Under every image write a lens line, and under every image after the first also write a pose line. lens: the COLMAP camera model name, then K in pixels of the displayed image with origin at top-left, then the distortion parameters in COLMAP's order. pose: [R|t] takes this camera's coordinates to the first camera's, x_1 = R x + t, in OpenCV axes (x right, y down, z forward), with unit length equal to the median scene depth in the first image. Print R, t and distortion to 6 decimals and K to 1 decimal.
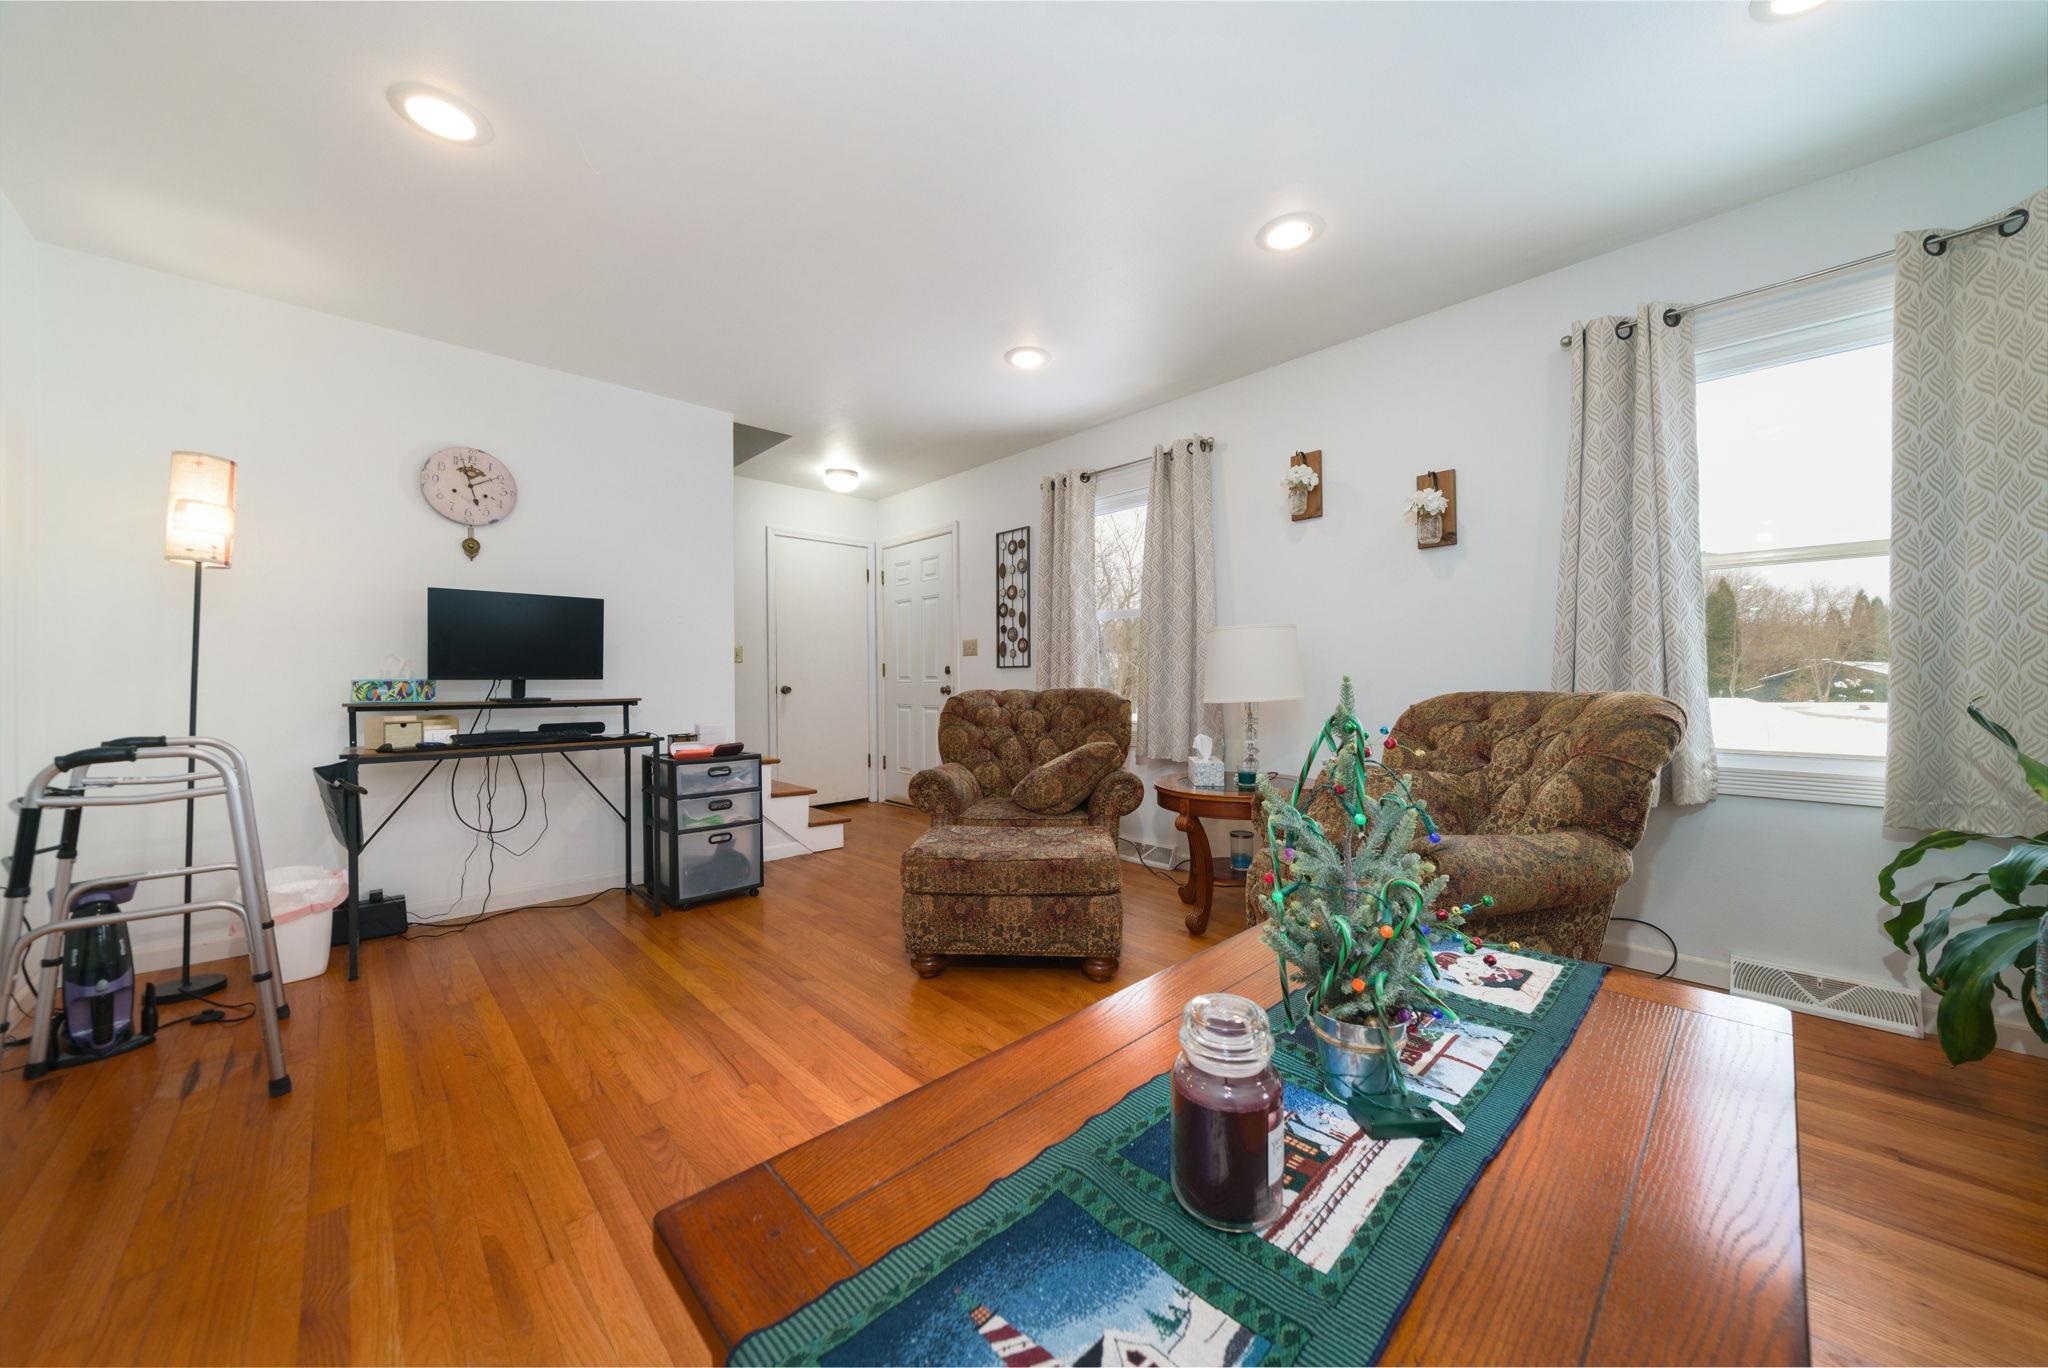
lens RADIAL K [[727.7, 0, 1034.8], [0, 727.7, 676.5], [0, 0, 1]] dist [-0.007202, 0.000024]
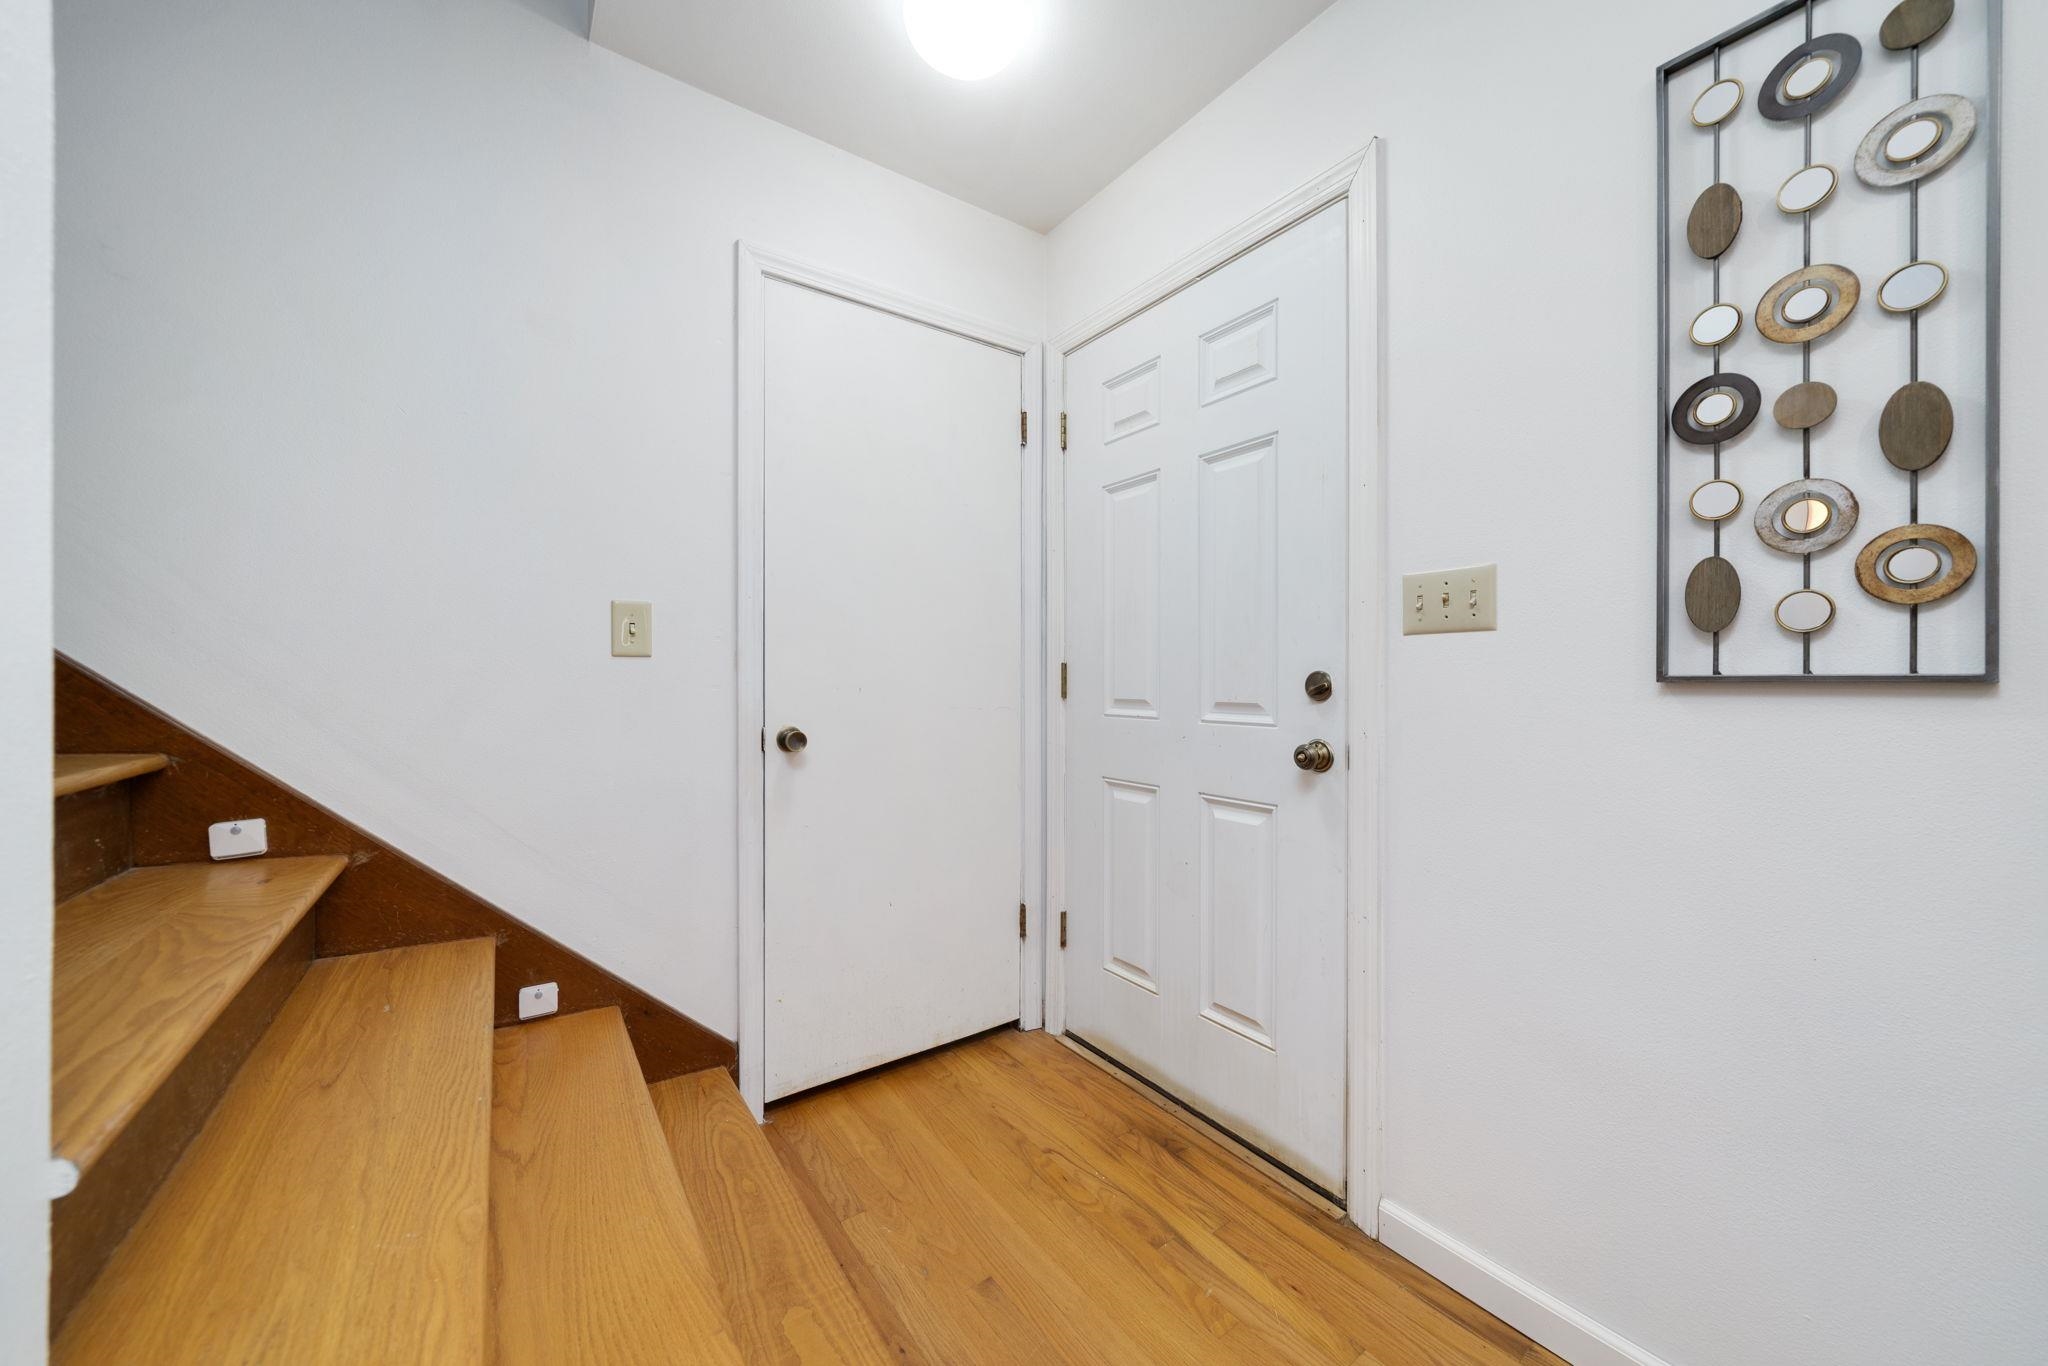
lens RADIAL K [[727.7, 0, 1034.8], [0, 727.7, 675.5], [0, 0, 1]] dist [-0.007202, 0.000024]
pose [[0.990829, 0.009657, -0.134773, -0.208918], [-0.009978, 0.999949, -0.001708, -0.012686], [0.134749, 0.003037, 0.990875, 0.763548]]
